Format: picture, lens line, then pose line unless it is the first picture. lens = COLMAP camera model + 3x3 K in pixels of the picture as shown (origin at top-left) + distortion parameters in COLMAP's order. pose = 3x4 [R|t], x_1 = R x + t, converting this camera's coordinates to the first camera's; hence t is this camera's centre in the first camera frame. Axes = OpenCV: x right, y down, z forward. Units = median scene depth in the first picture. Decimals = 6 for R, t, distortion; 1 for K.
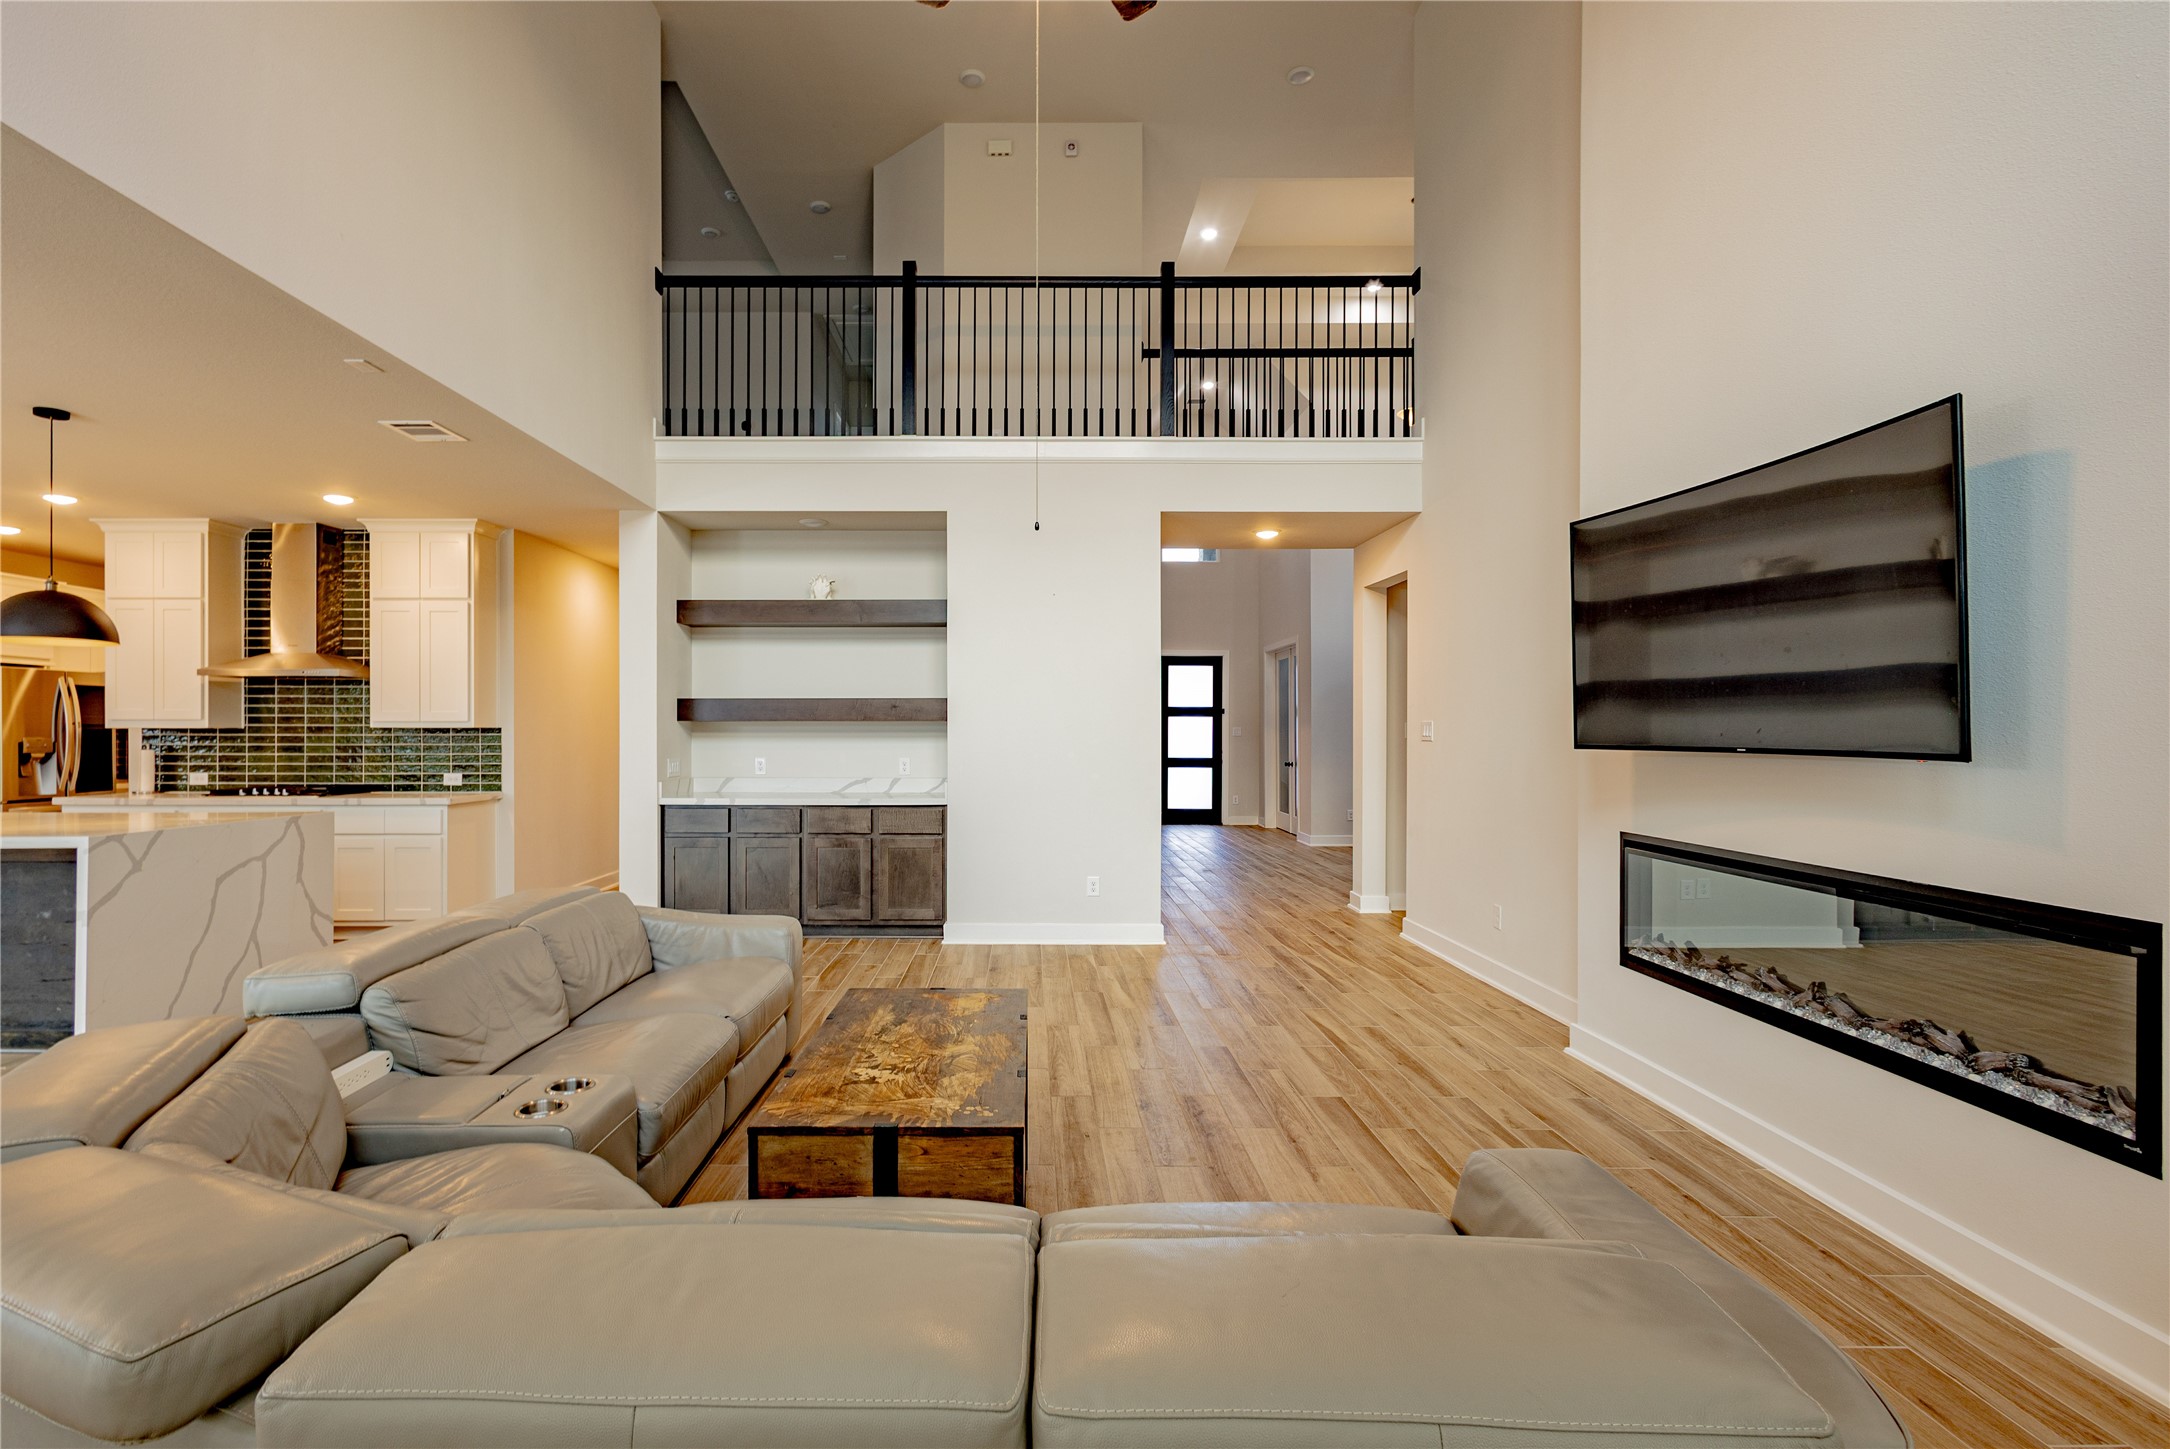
lens RADIAL K [[1021.1, 0, 1082.0], [0, 1021.1, 718.4], [0, 0, 1]] dist [0.003307, -0.000223]
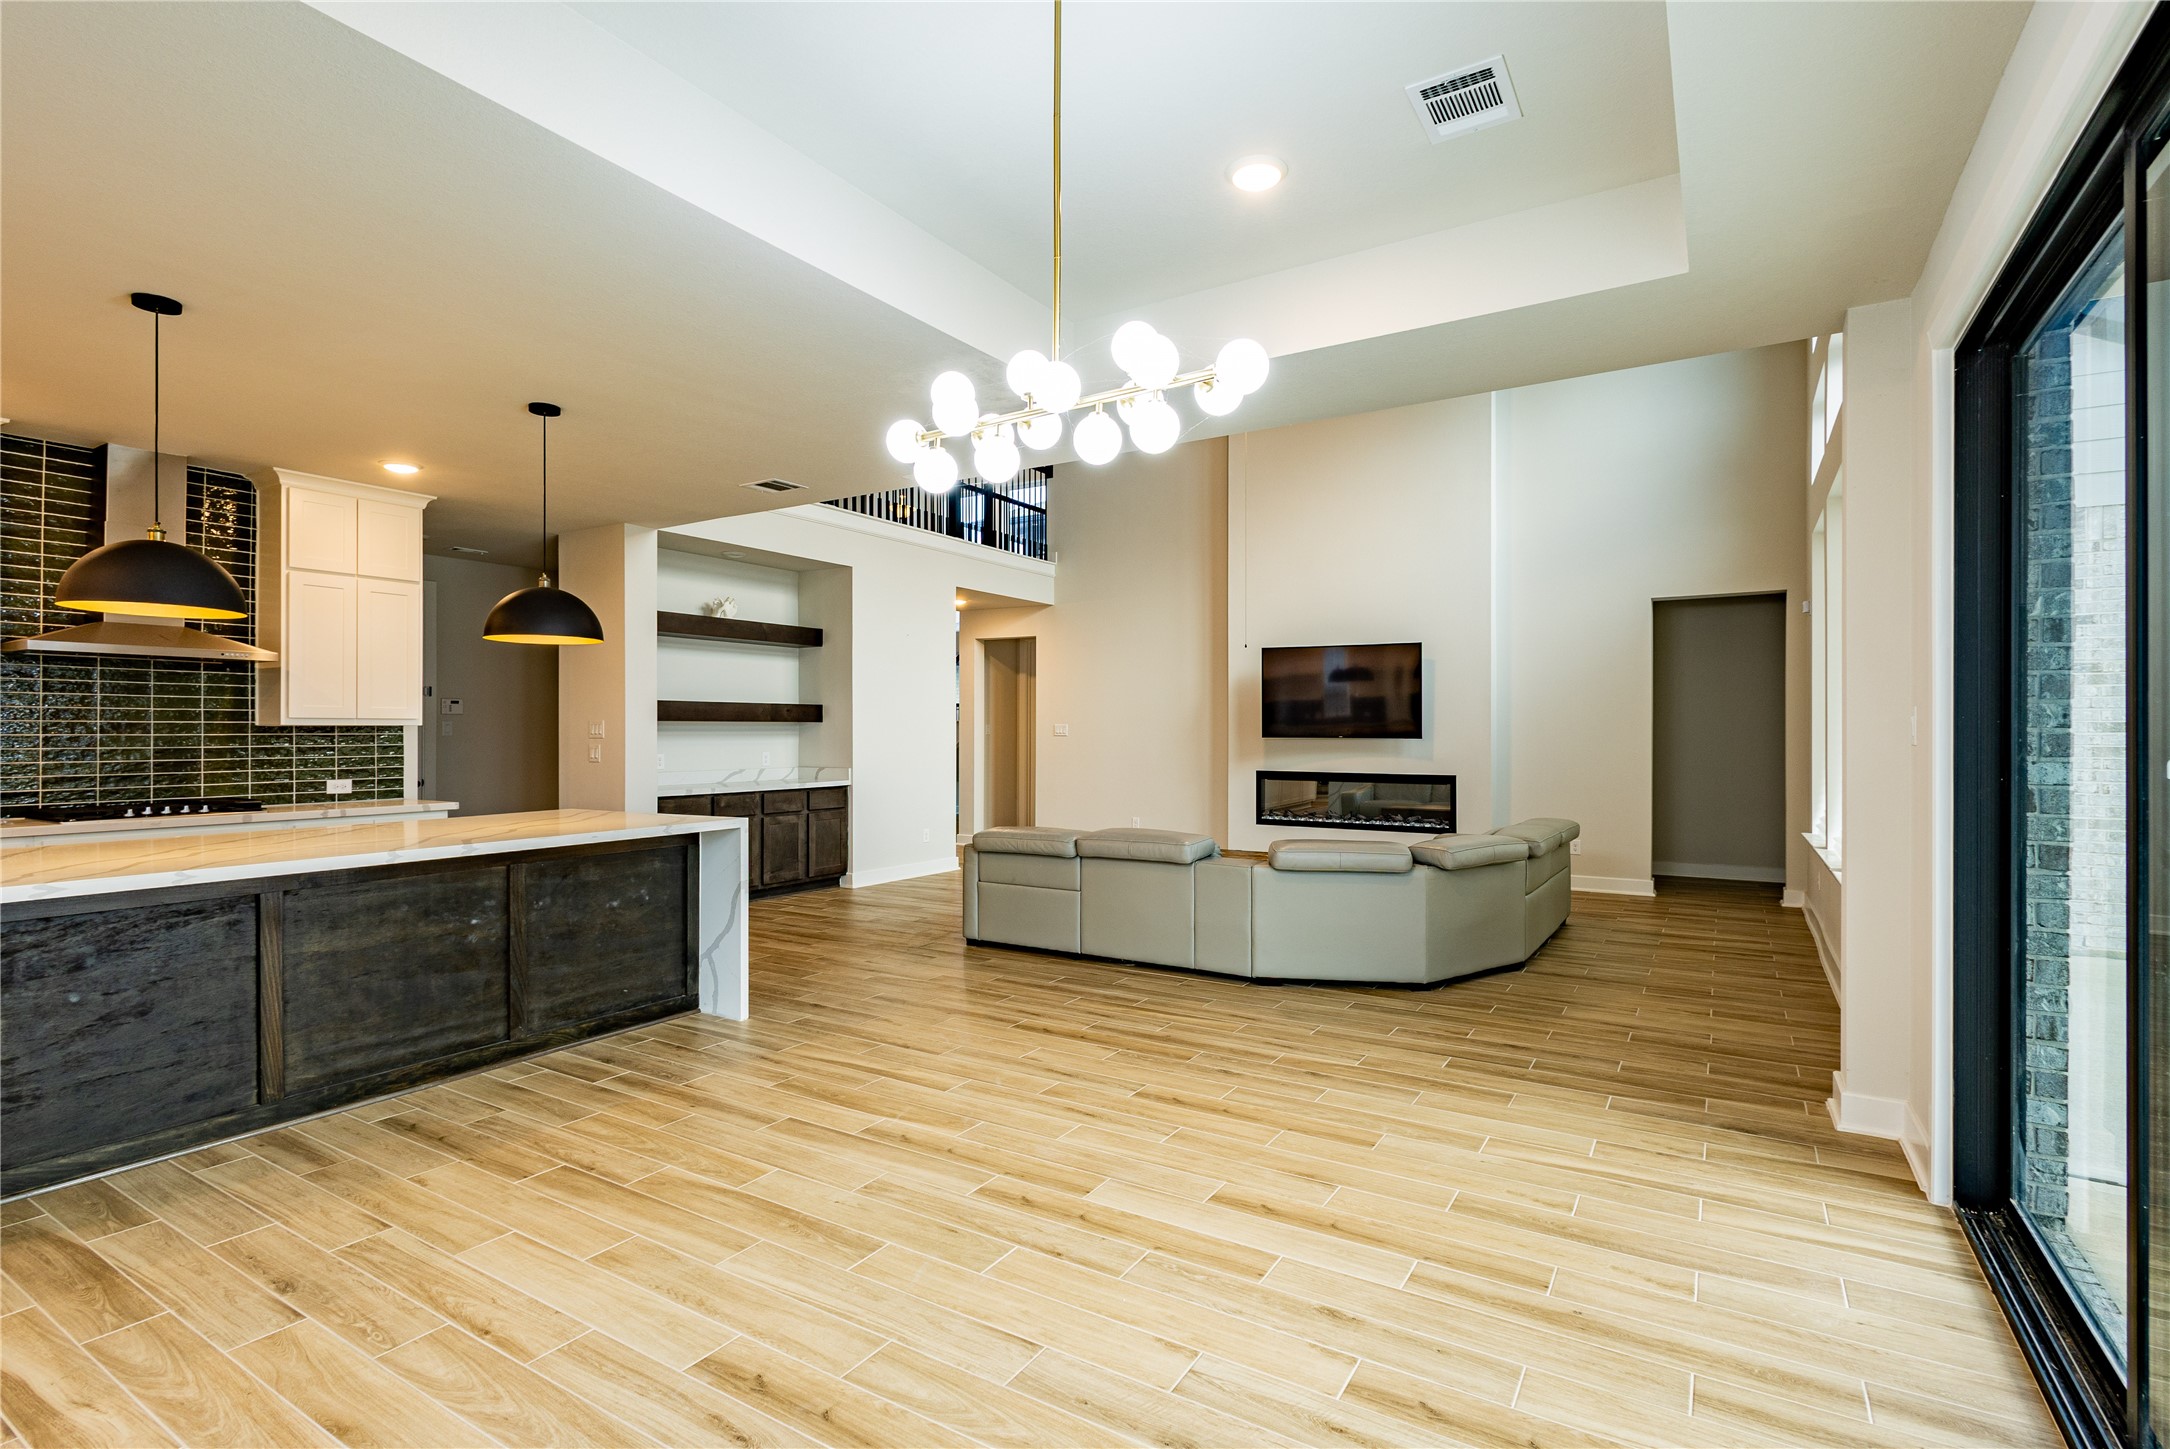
lens RADIAL K [[1021.1, 0, 1091.8], [0, 1021.1, 732.2], [0, 0, 1]] dist [0.003307, -0.000223]
pose [[0.525515, -0.000980, 0.850784, -1.037676], [-0.008010, 0.999949, 0.006100, 0.004189], [-0.850746, -0.010020, 0.525481, 0.025489]]
